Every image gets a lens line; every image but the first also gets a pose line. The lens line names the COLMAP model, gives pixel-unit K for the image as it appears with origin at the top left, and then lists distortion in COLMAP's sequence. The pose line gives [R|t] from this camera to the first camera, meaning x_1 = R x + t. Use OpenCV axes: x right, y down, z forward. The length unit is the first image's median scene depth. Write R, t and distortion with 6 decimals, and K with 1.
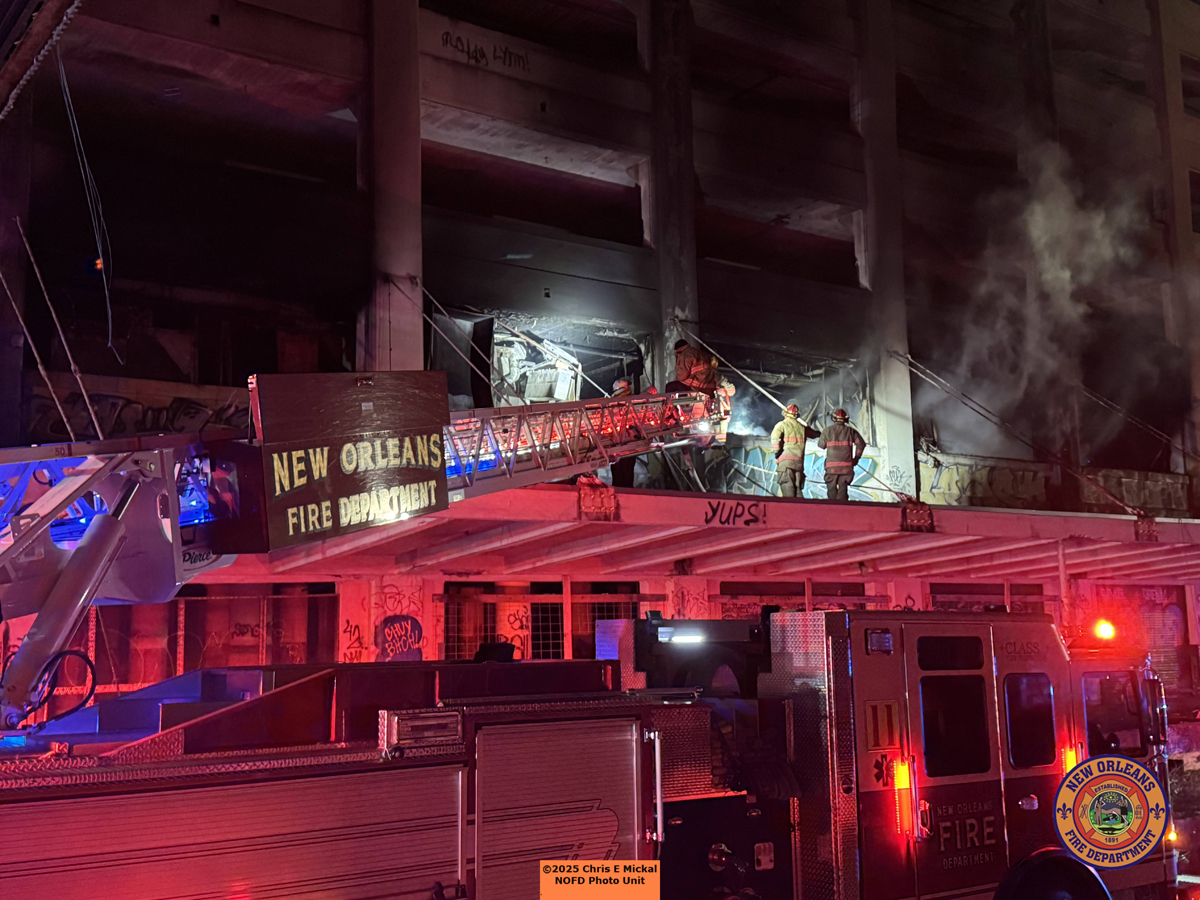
lens RADIAL K [[1304.9, 0, 607.1], [0, 1304.9, 456.3], [0, 0, 1]] dist [0.190601, -0.451740]
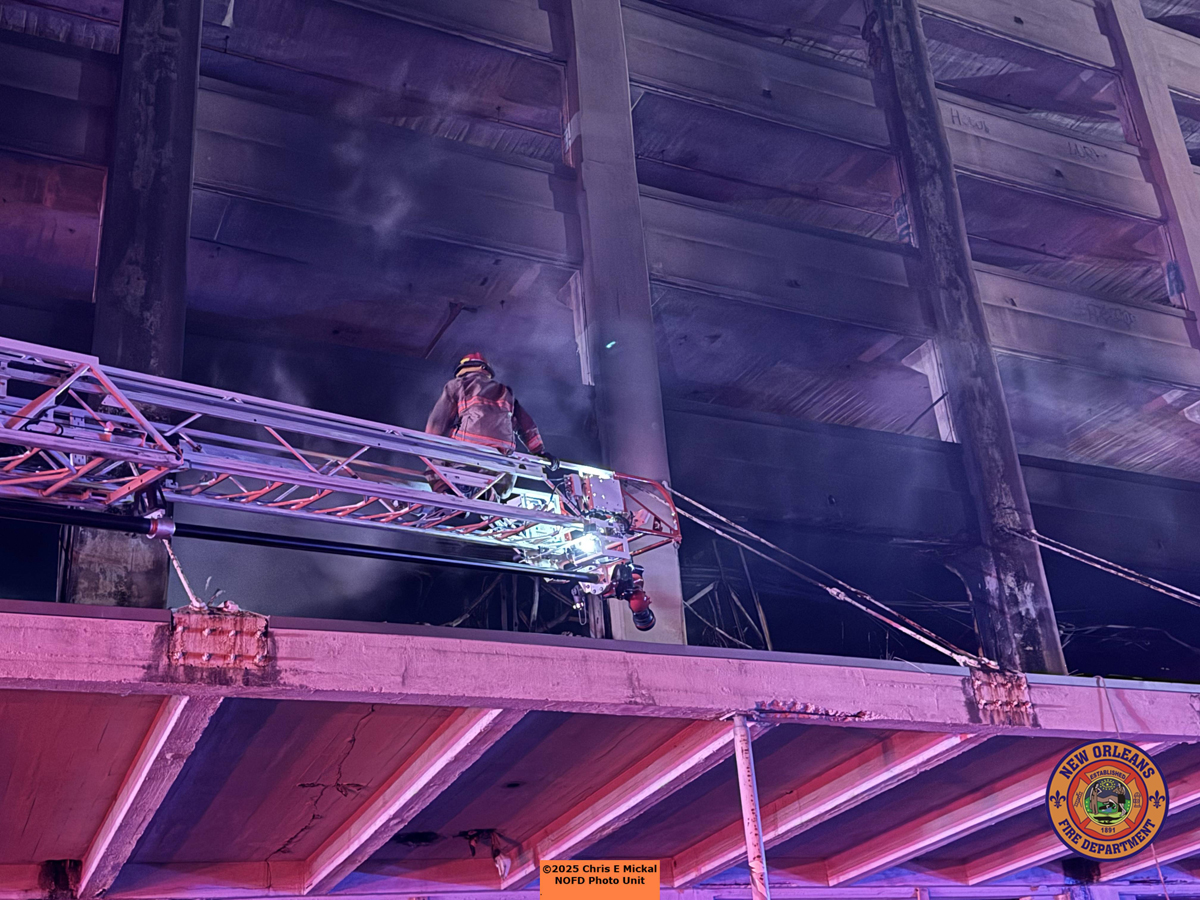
lens RADIAL K [[1356.0, 0, 601.3], [0, 1356.0, 446.3], [0, 0, 1]] dist [0.143237, -0.247839]
pose [[0.982742, -0.121794, -0.139230, 0.463122], [0.075670, 0.951491, -0.298226, 0.134216], [0.168798, 0.282544, 0.944286, 0.699596]]
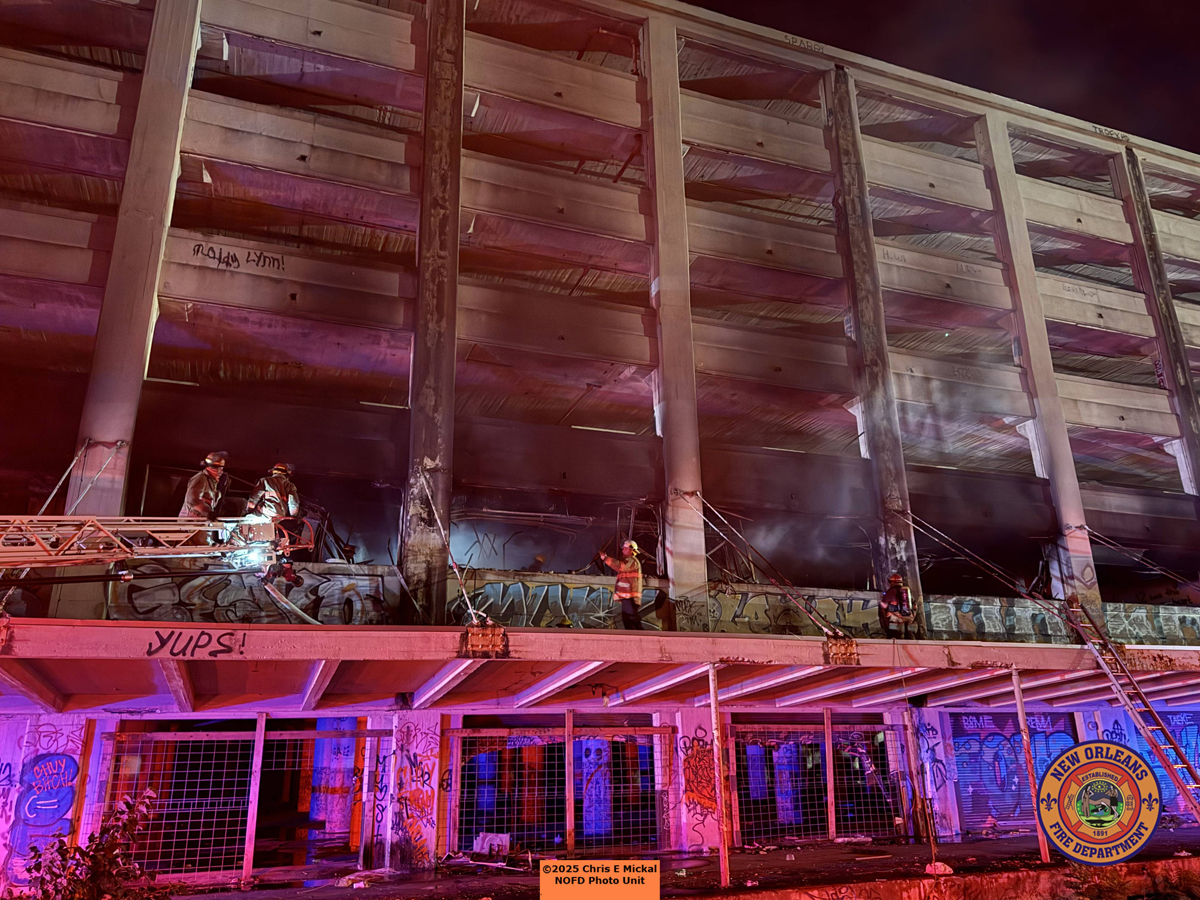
lens RADIAL K [[899.2, 0, 599.4], [0, 899.2, 444.9], [0, 0, 1]] dist [0.105471, -0.144424]
pose [[0.964809, -0.081879, -0.249879, 0.547259], [0.033401, 0.980747, -0.192403, 0.039959], [0.260822, 0.177286, 0.948969, 0.439153]]
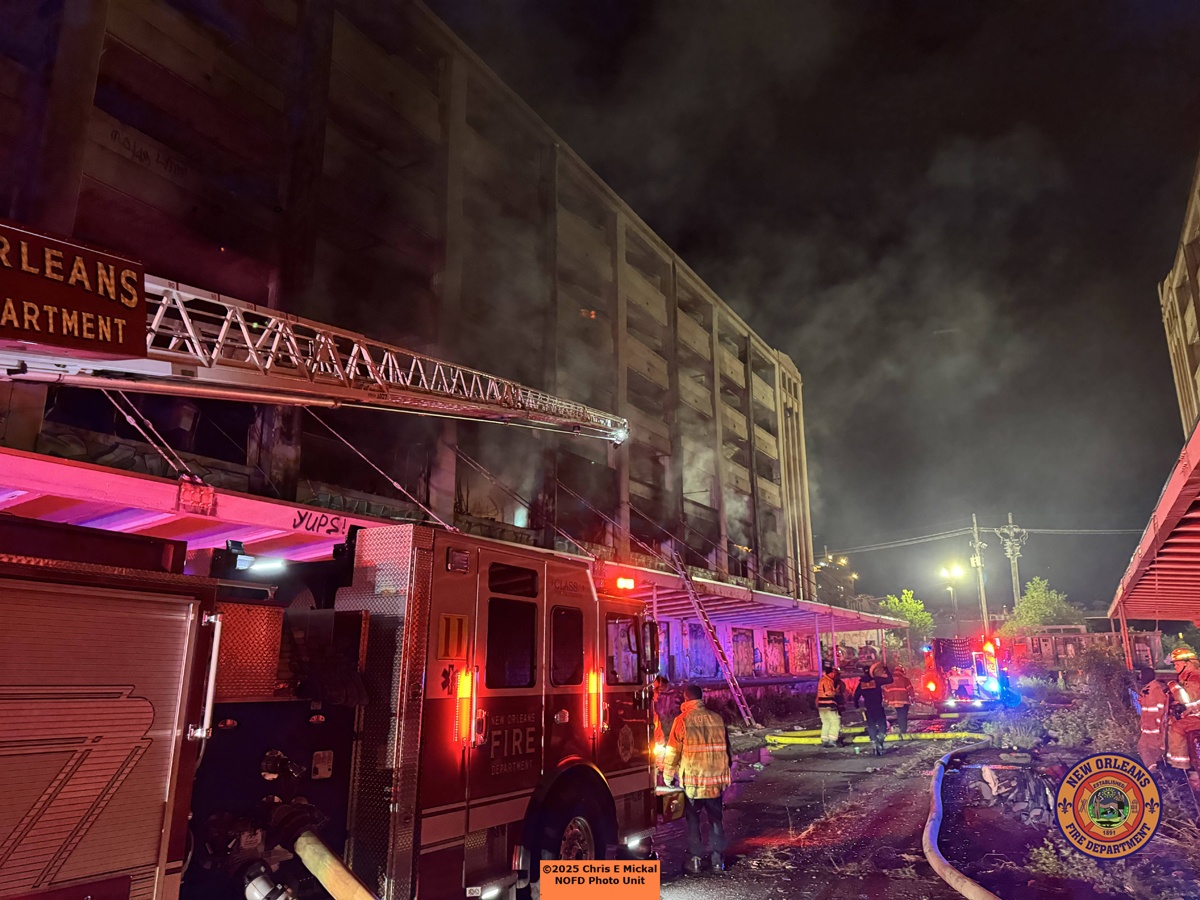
lens RADIAL K [[843.3, 0, 612.1], [0, 843.3, 442.1], [0, 0, 1]] dist [0.086348, -0.102811]
pose [[0.905691, 0.122871, 0.405741, 0.011632], [-0.070938, 0.987508, -0.140701, 0.062343], [-0.417961, 0.098649, 0.903093, 0.140860]]
